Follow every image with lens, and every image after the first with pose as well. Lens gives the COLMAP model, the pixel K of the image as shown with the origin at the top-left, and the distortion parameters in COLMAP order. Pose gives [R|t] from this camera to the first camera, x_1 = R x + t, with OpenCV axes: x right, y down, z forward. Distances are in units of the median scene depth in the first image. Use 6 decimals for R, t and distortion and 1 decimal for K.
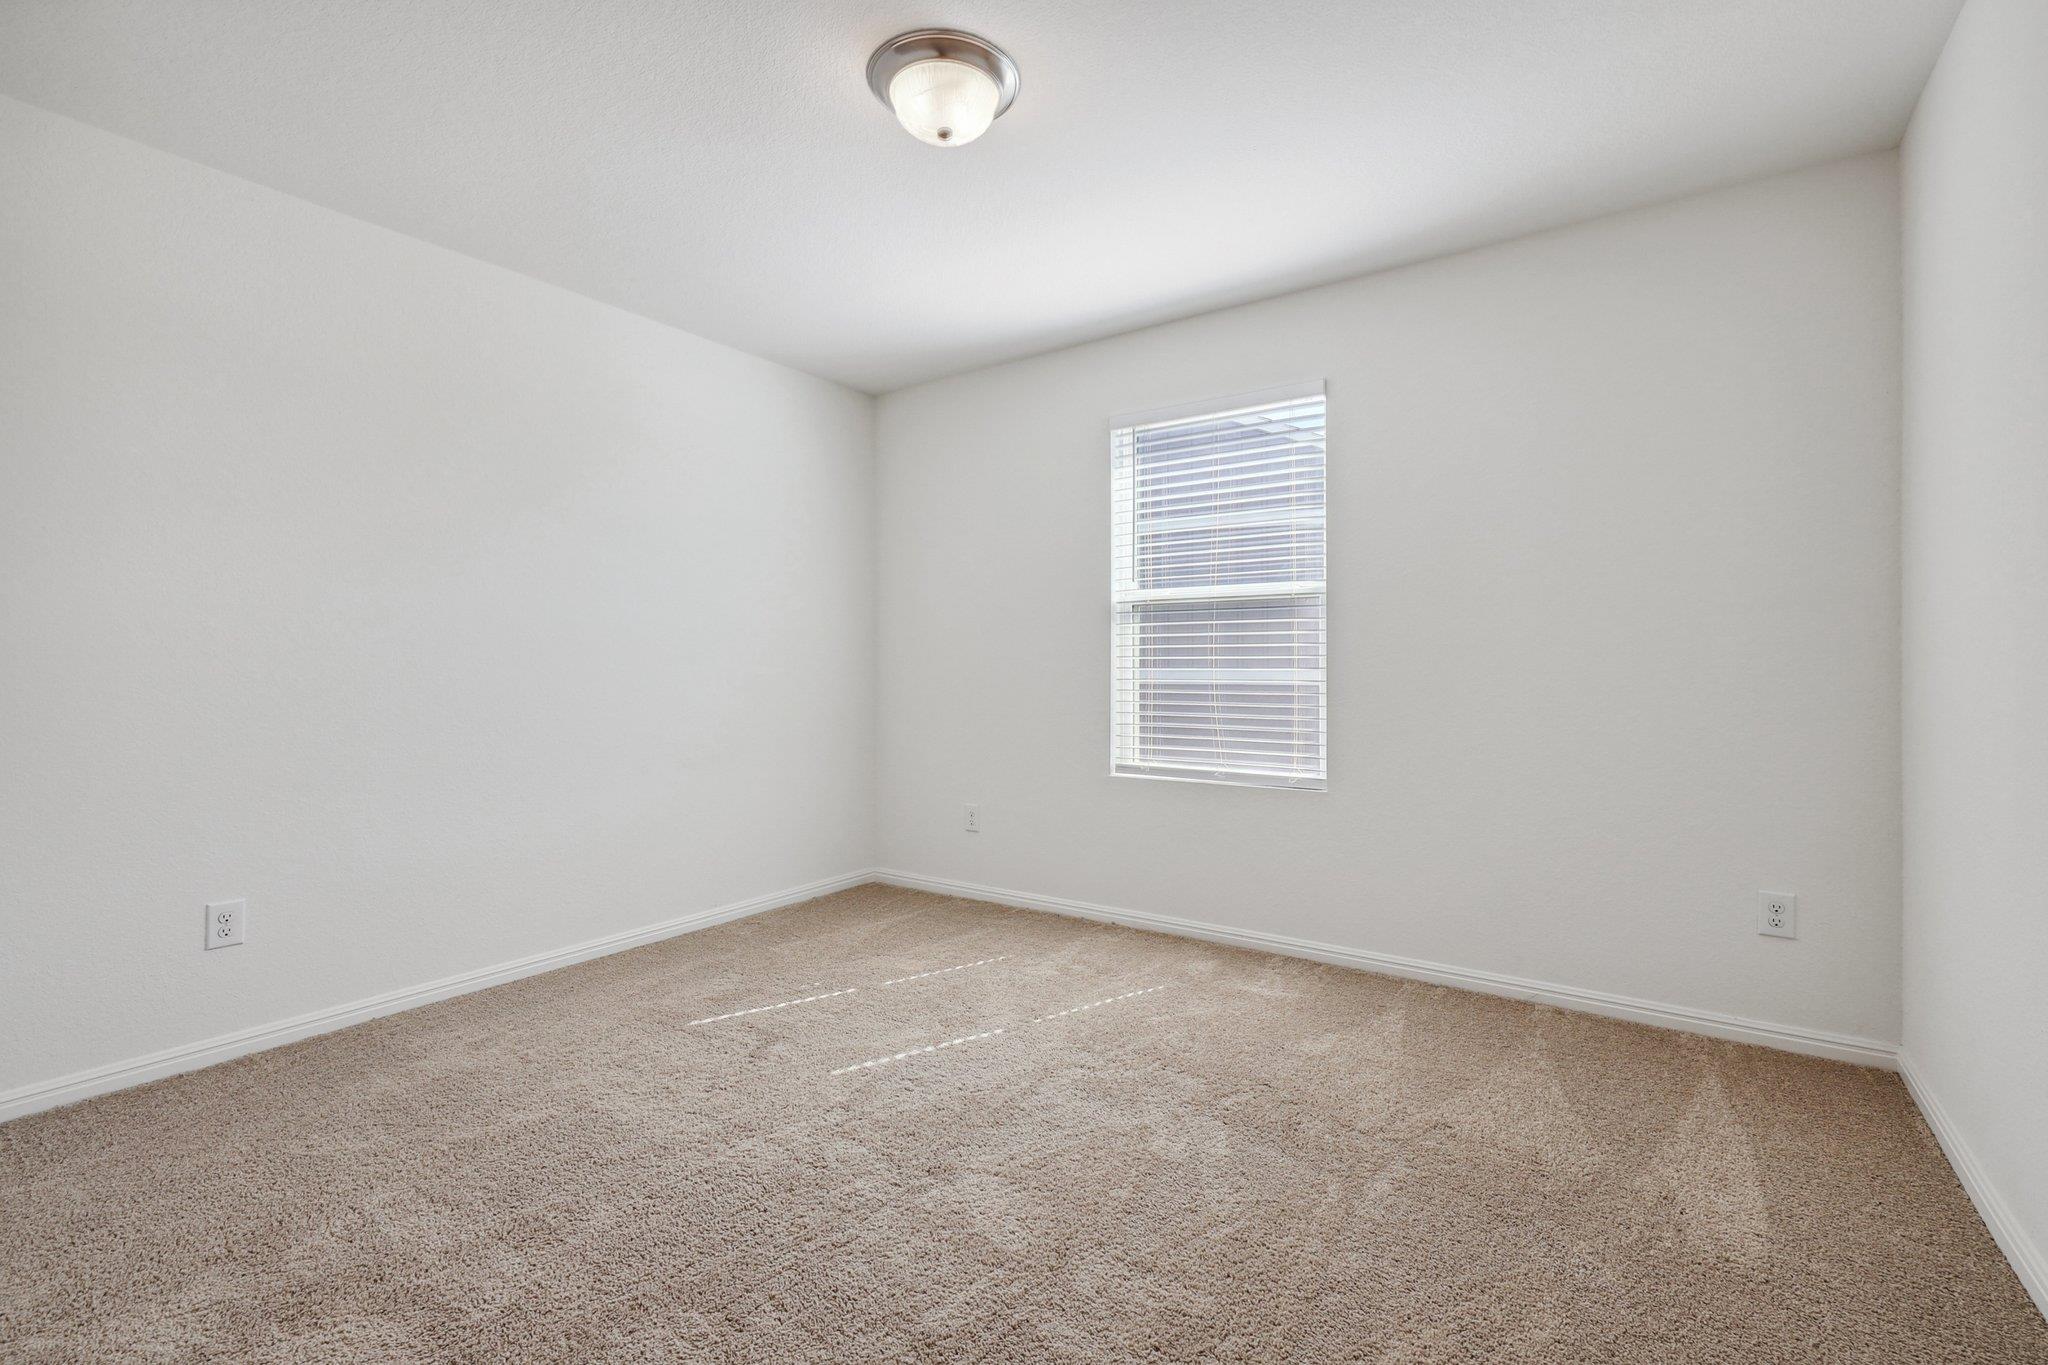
lens RADIAL K [[880.3, 0, 1034.3], [0, 880.3, 674.0], [0, 0, 1]] dist [0.005215, -0.000764]
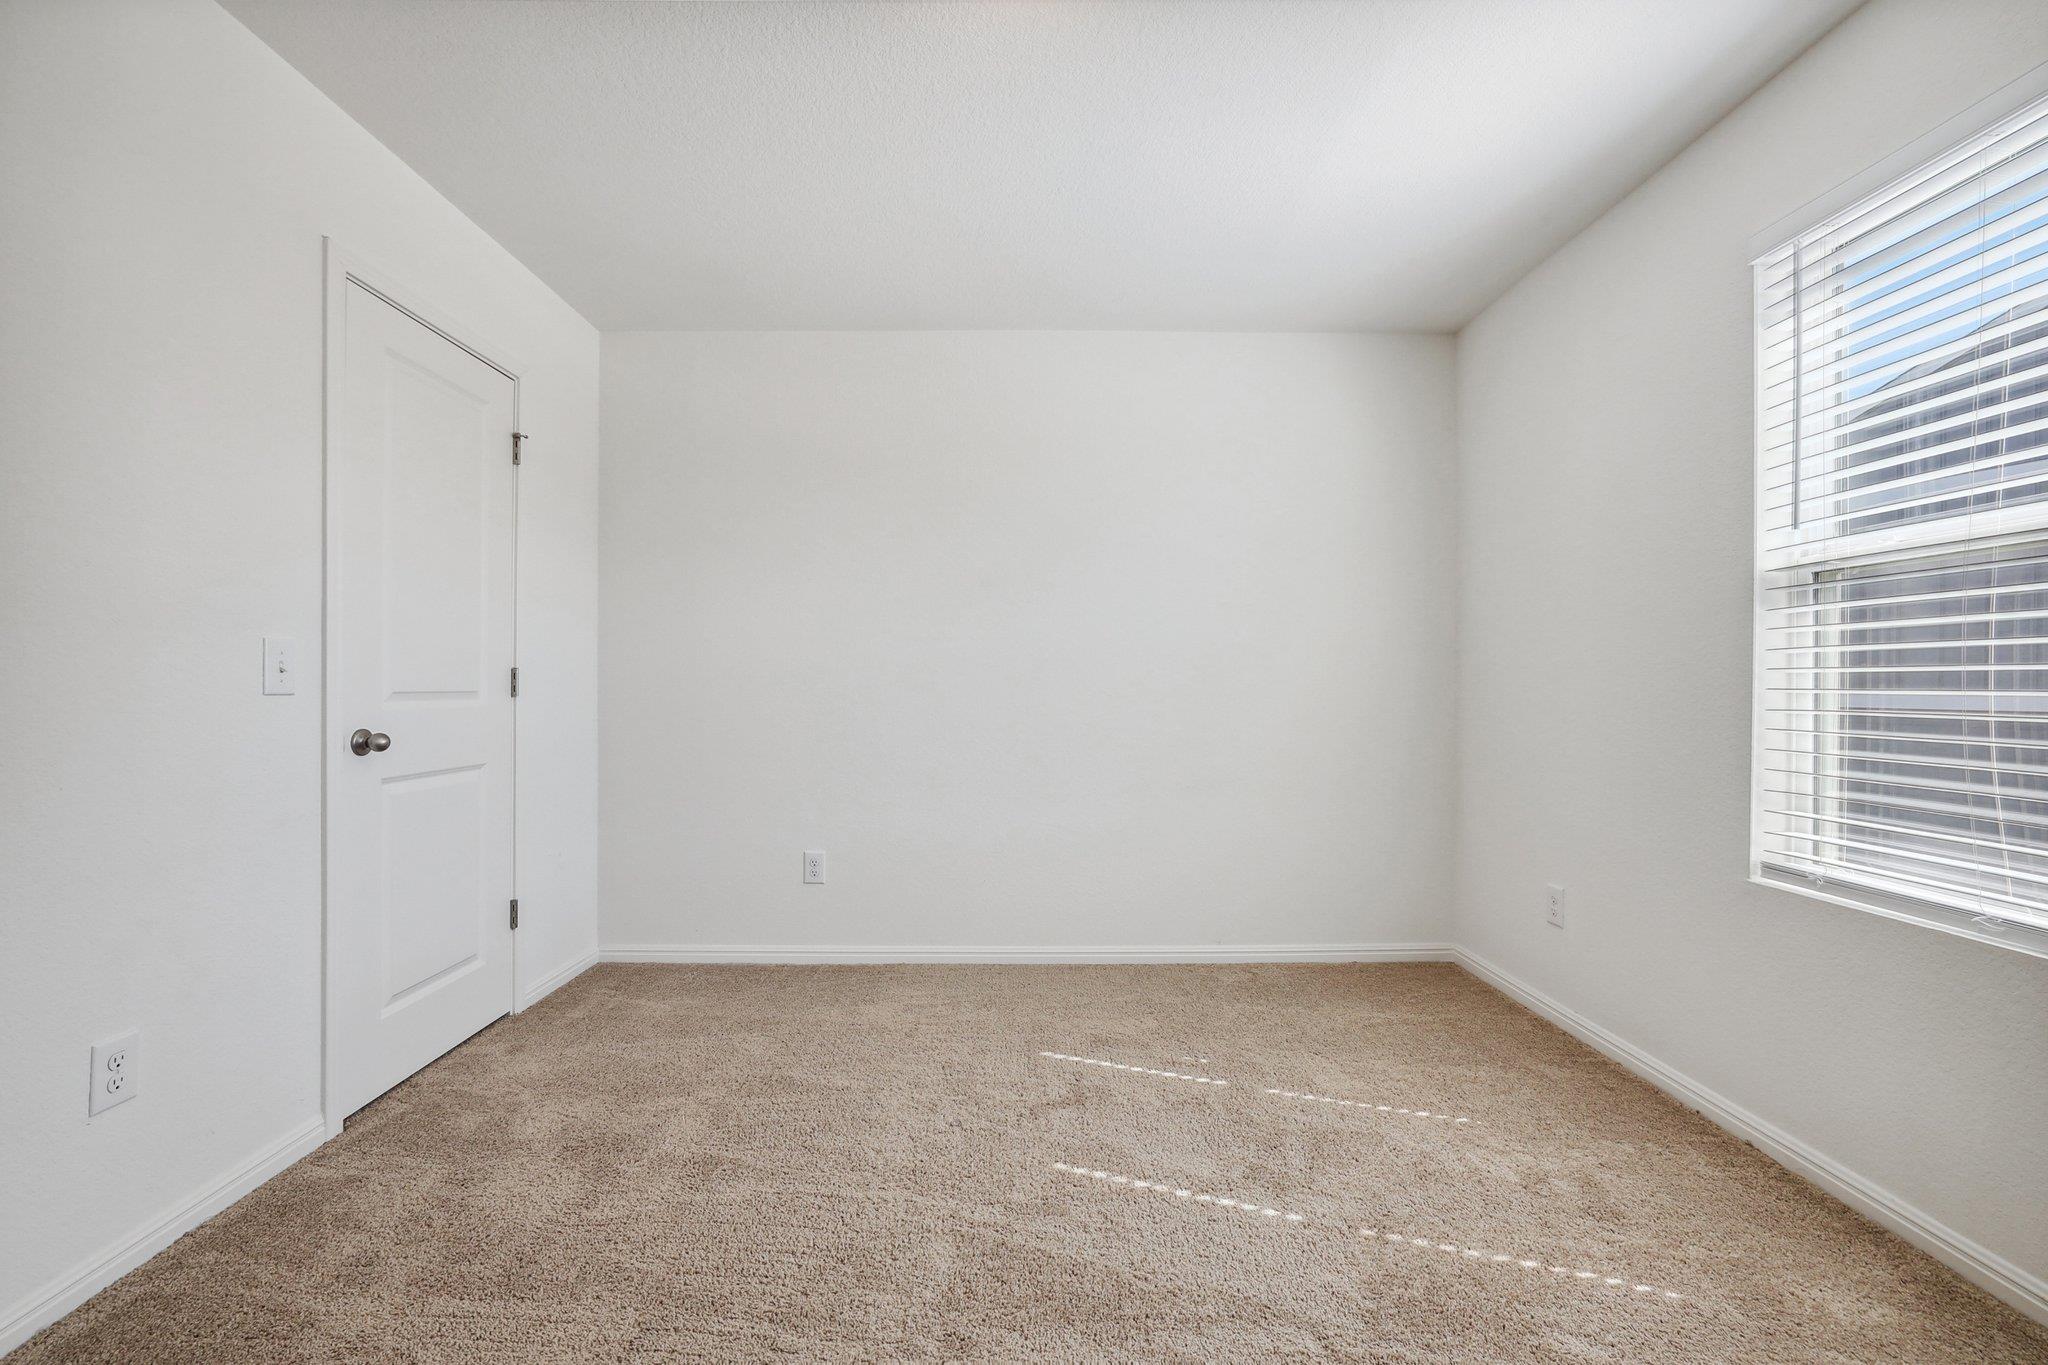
lens RADIAL K [[880.3, 0, 1030.8], [0, 880.3, 693.0], [0, 0, 1]] dist [0.005215, -0.000764]
pose [[0.584579, 0.010448, -0.811270, 0.305482], [-0.005860, 0.999945, 0.008655, -0.006690], [0.811316, -0.000306, 0.584608, 0.334823]]
